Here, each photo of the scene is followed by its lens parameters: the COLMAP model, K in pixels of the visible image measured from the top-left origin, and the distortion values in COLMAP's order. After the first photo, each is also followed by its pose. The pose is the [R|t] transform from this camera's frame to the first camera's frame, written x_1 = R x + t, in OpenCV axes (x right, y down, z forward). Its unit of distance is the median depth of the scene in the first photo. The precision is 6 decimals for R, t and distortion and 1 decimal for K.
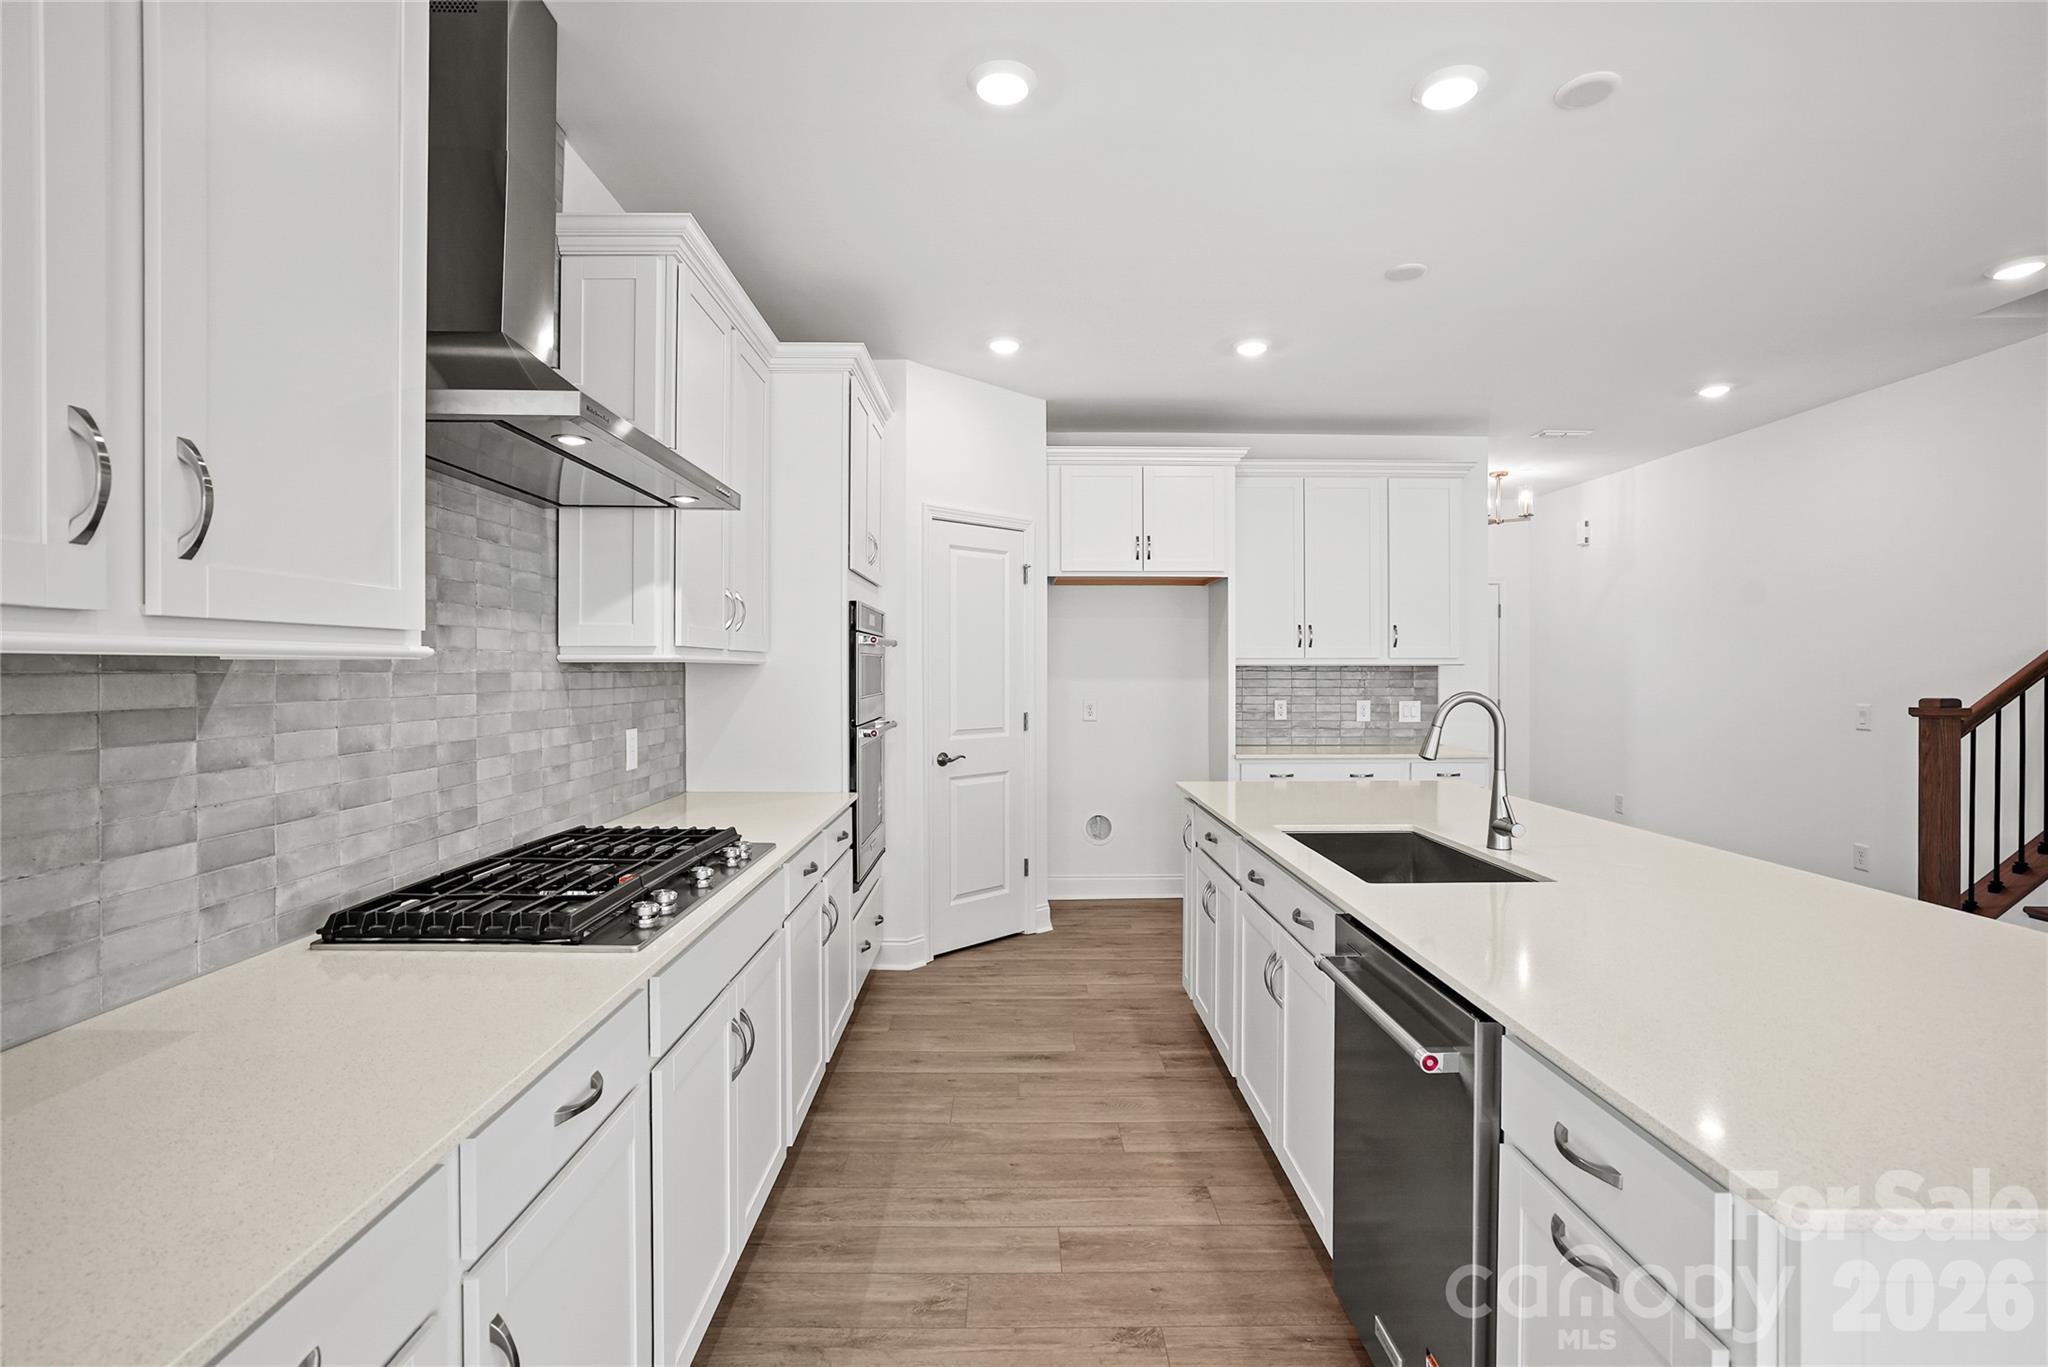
lens RADIAL K [[972.0, 0, 1023.8], [0, 972.0, 665.5], [0, 0, 1]] dist [-0.040937, 0.016153]
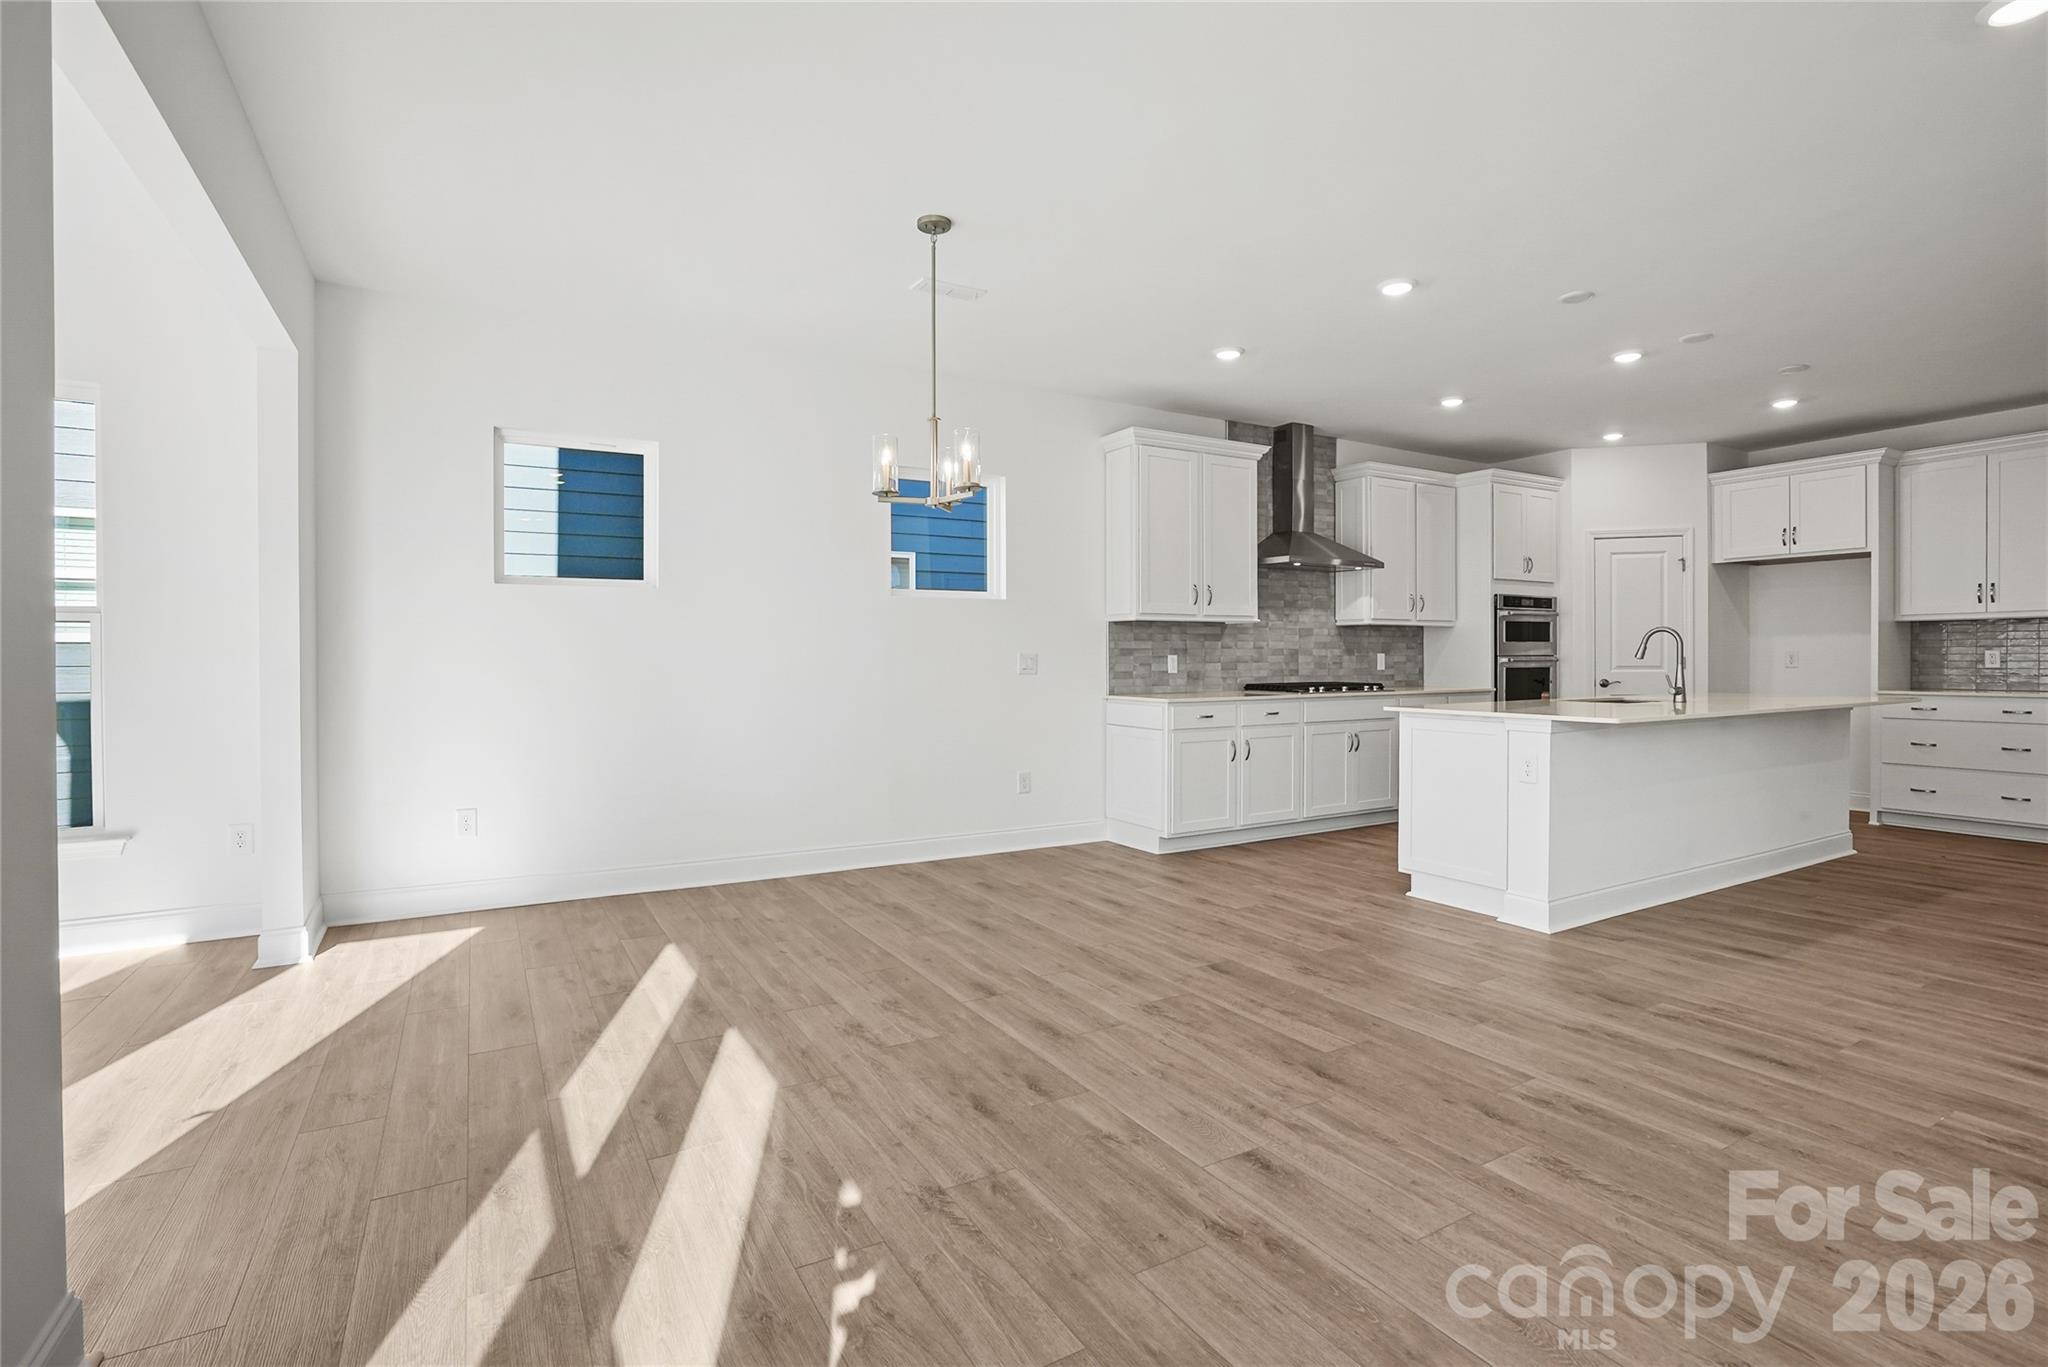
lens RADIAL K [[972.0, 0, 996.3], [0, 972.0, 662.4], [0, 0, 1]] dist [-0.040937, 0.016153]
pose [[0.480865, 0.002427, -0.876791, 1.605321], [0.006483, 0.999959, 0.006323, 0.083903], [0.876771, -0.008725, 0.480830, -1.306134]]
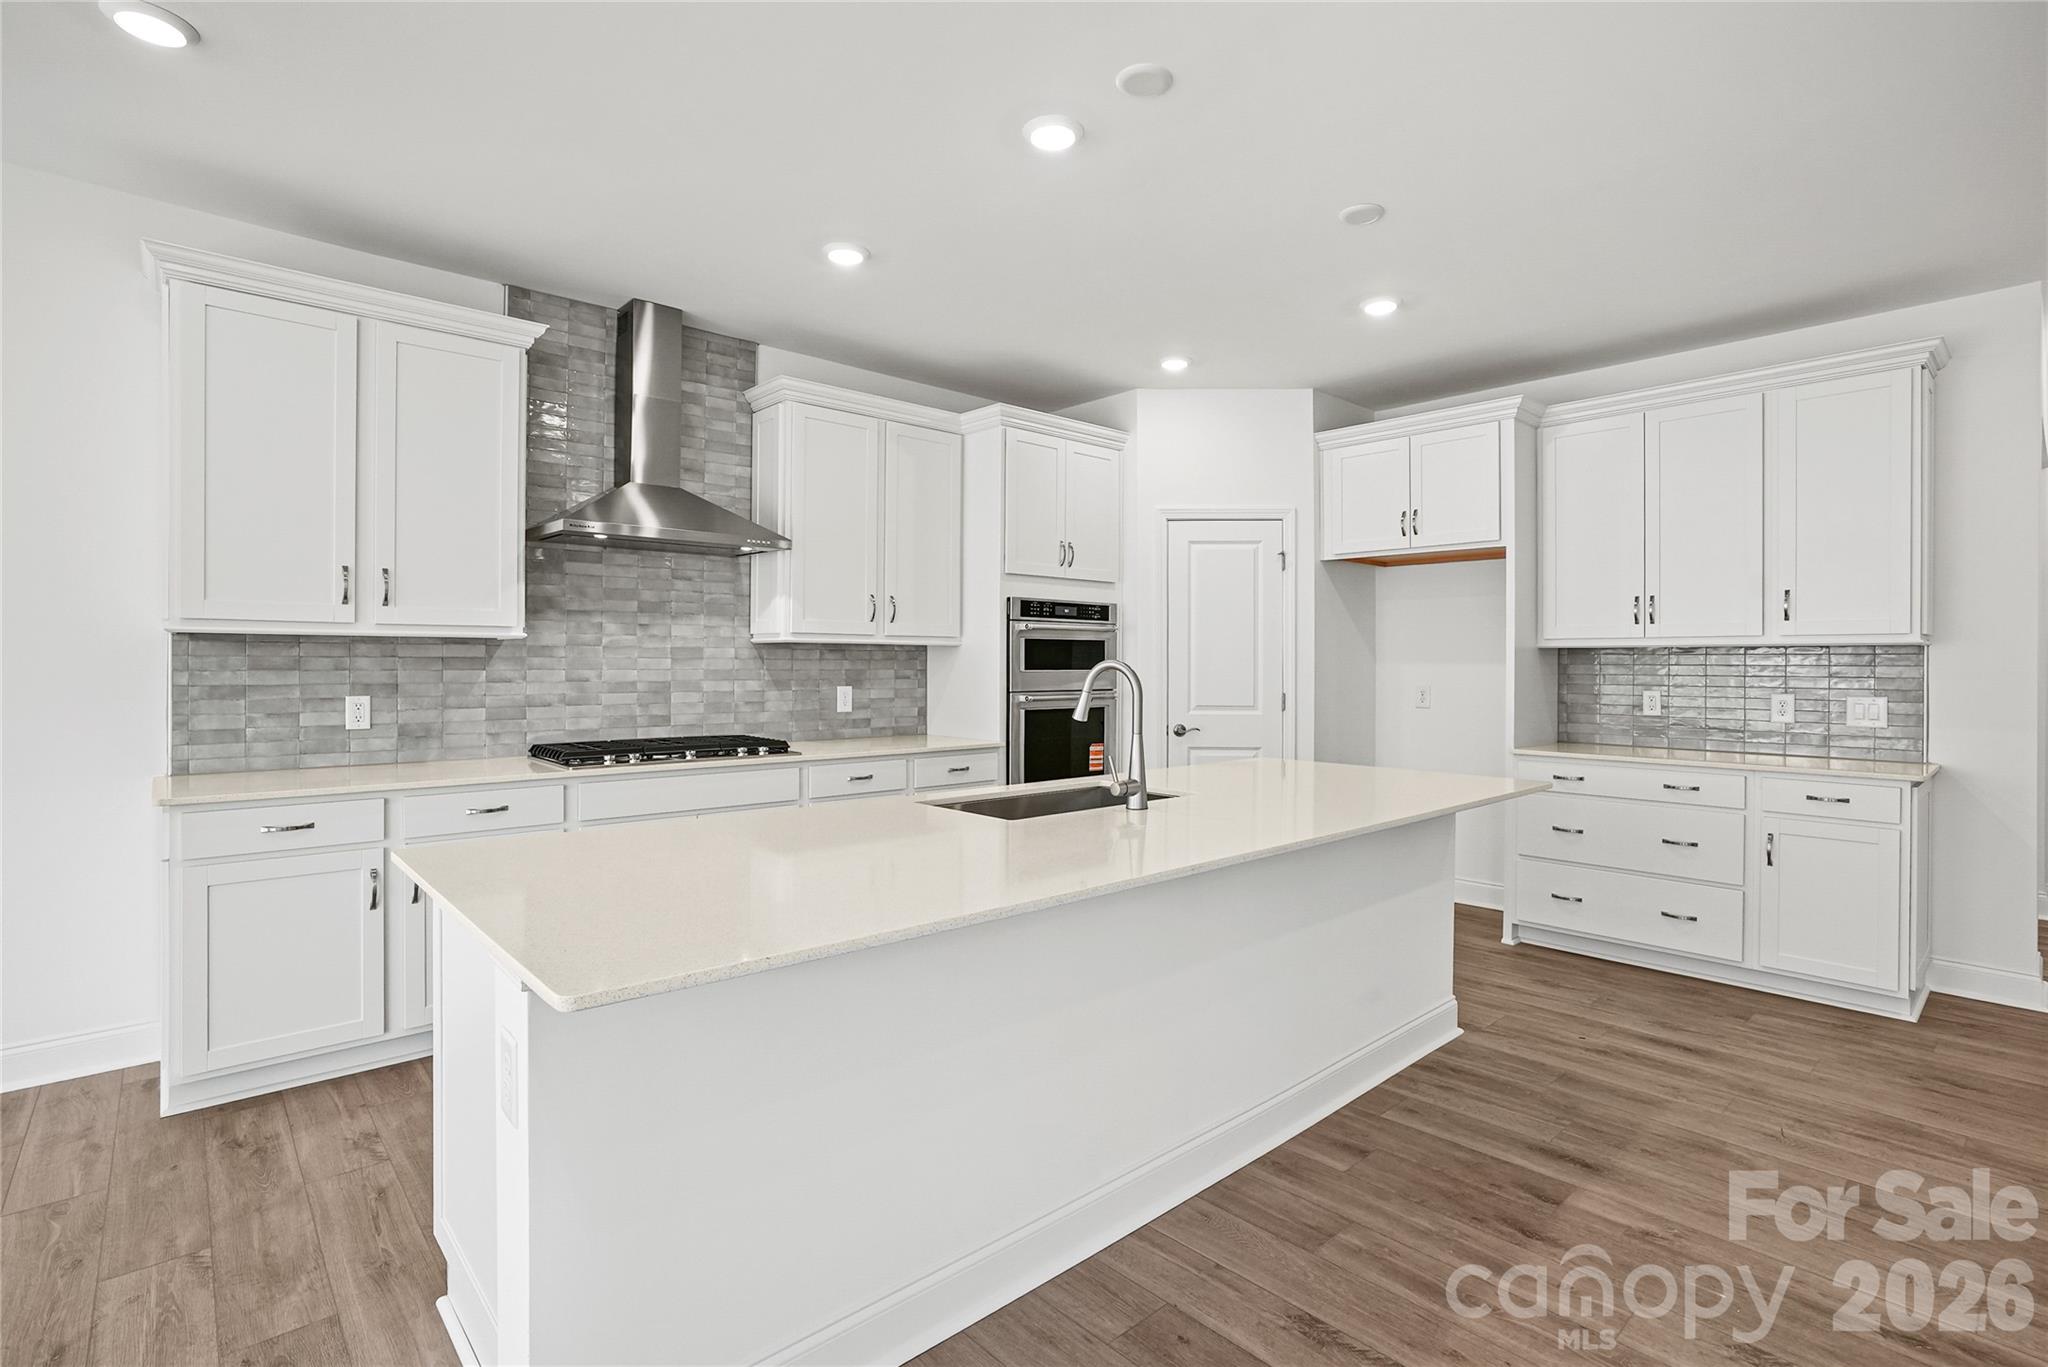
lens RADIAL K [[972.0, 0, 1020.6], [0, 972.0, 662.5], [0, 0, 1]] dist [-0.040937, 0.016153]
pose [[0.655962, 0.001725, -0.754792, 1.235194], [-0.002057, 0.999998, 0.000498, 0.031280], [0.754791, 0.001226, 0.655964, 0.213058]]
